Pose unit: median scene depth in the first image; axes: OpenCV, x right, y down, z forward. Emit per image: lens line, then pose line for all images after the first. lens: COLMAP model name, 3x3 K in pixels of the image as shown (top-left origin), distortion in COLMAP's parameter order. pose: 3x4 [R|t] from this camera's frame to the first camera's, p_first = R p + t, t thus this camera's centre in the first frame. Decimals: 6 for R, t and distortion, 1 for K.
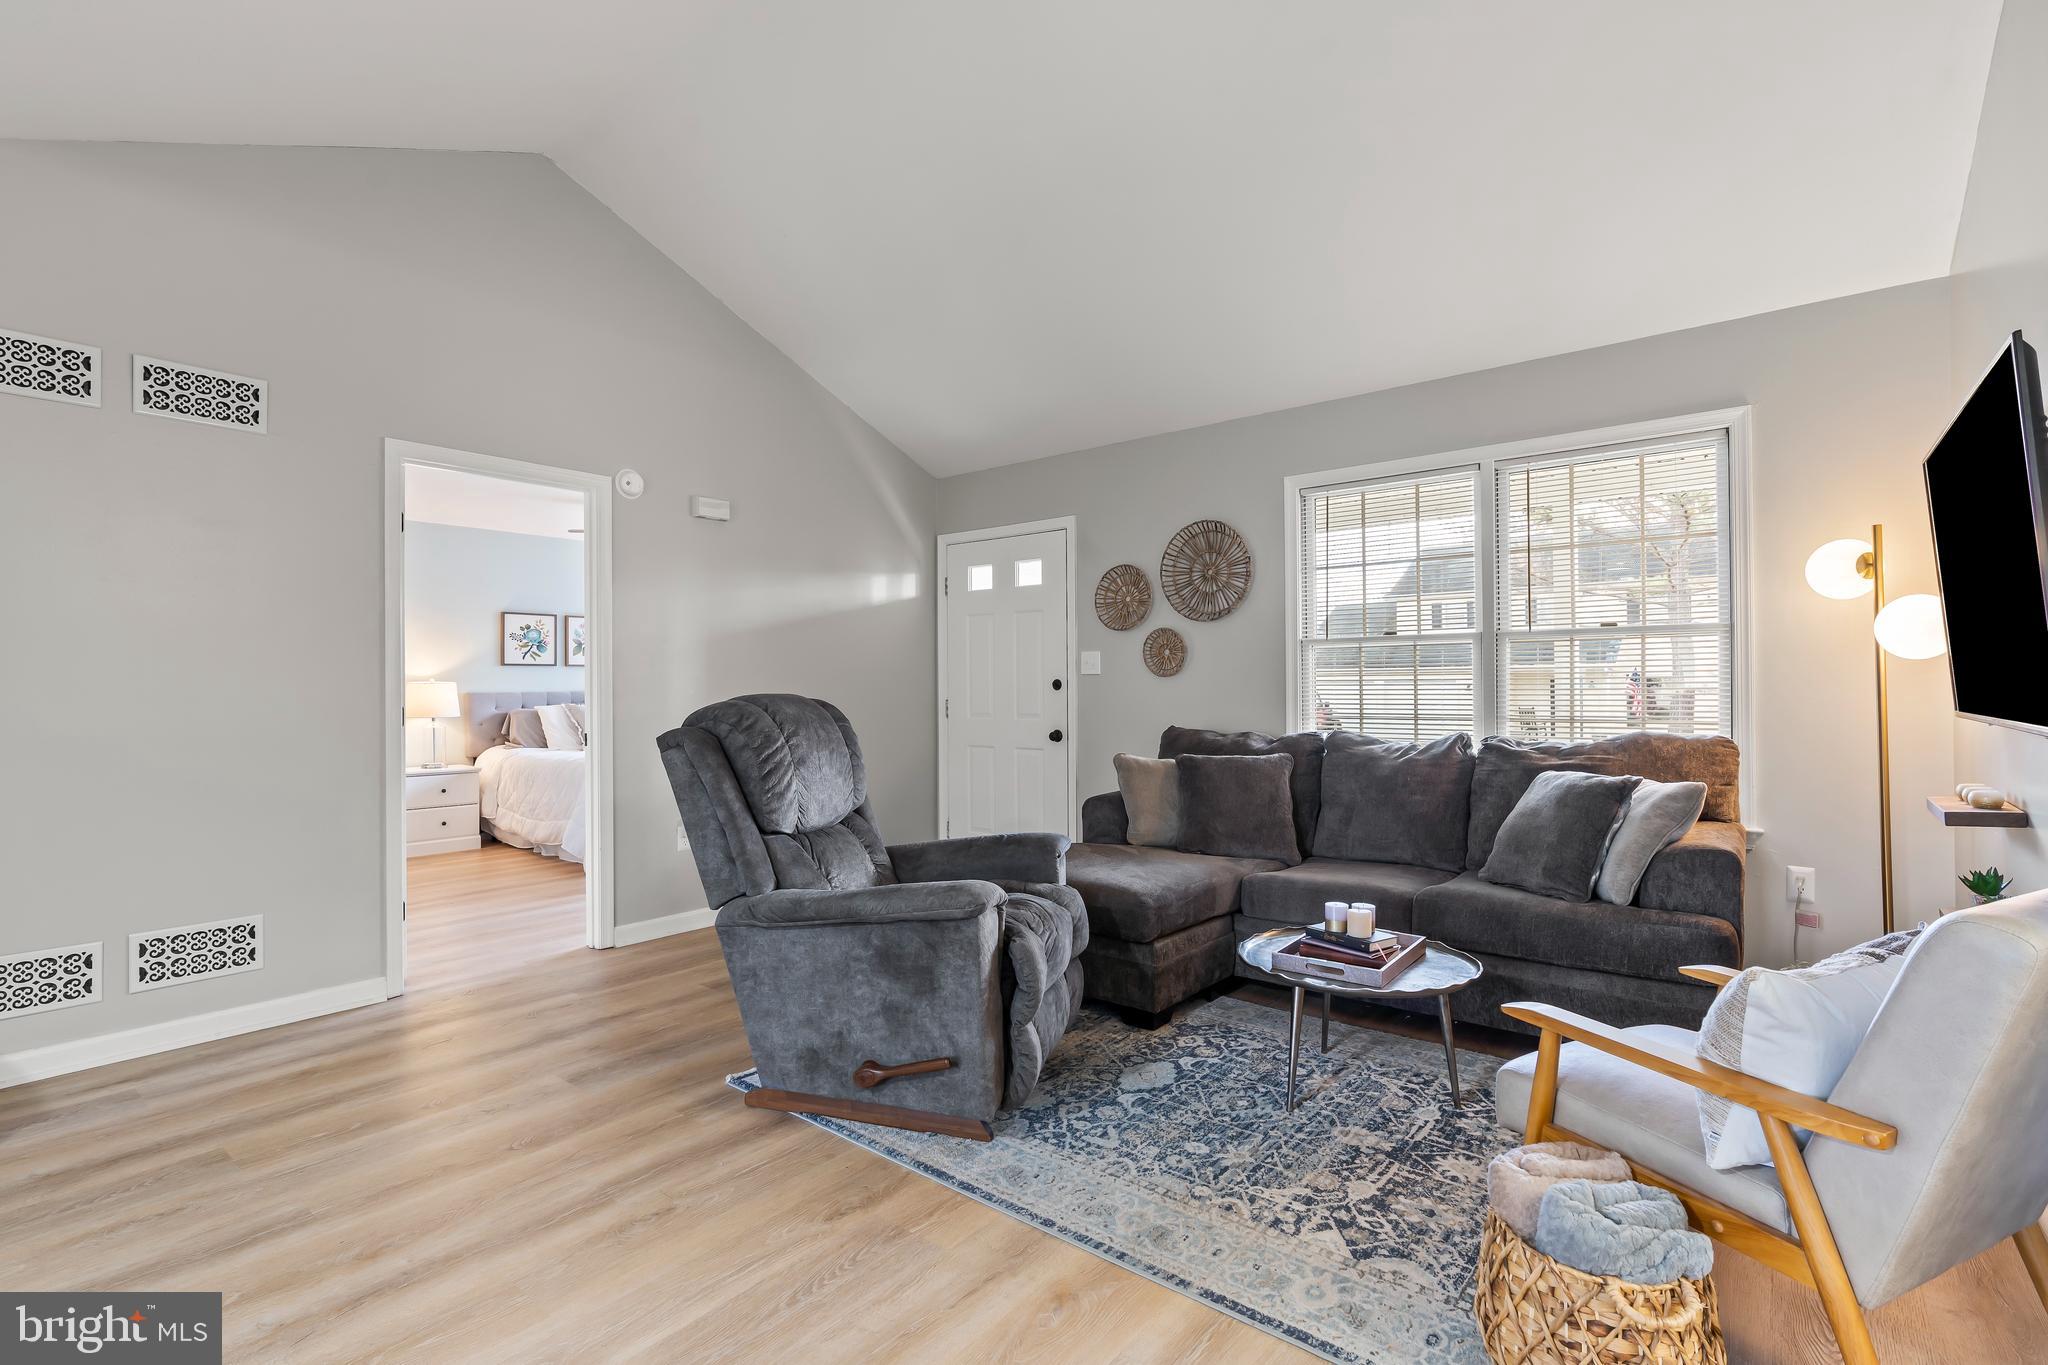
lens RADIAL K [[936.1, 0, 1016.5], [0, 936.1, 679.1], [0, 0, 1]] dist [-0.006811, 0.002322]
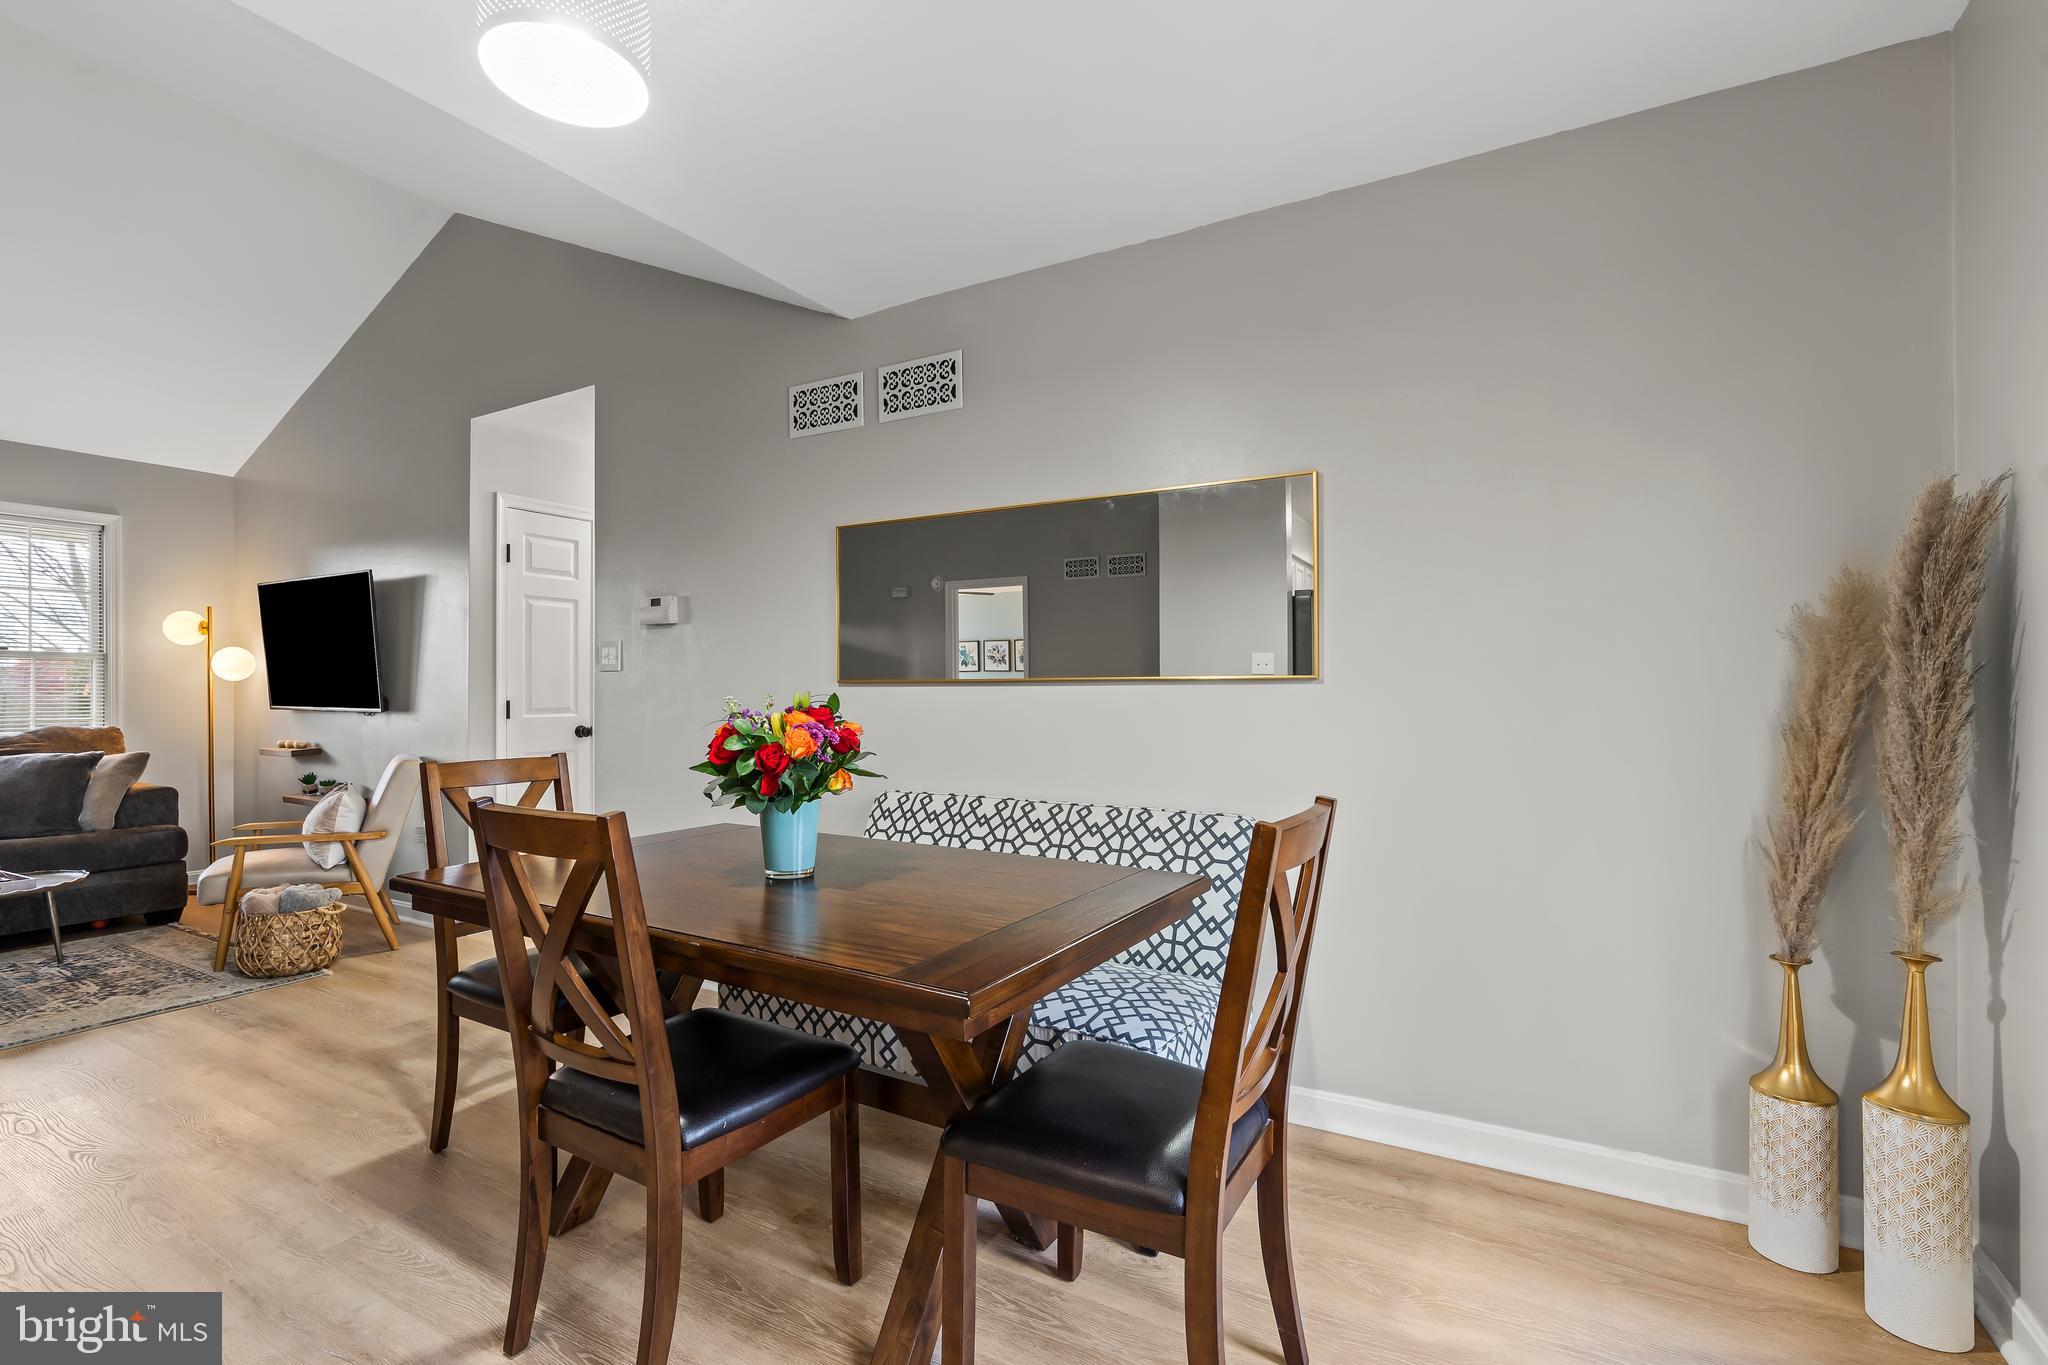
lens RADIAL K [[936.1, 0, 1020.4], [0, 936.1, 678.5], [0, 0, 1]] dist [-0.006811, 0.002322]
pose [[-0.163038, 0.017638, 0.986462, -1.158154], [-0.005517, 0.999808, -0.018788, 0.001968], [-0.986604, -0.008505, -0.162909, -0.283761]]
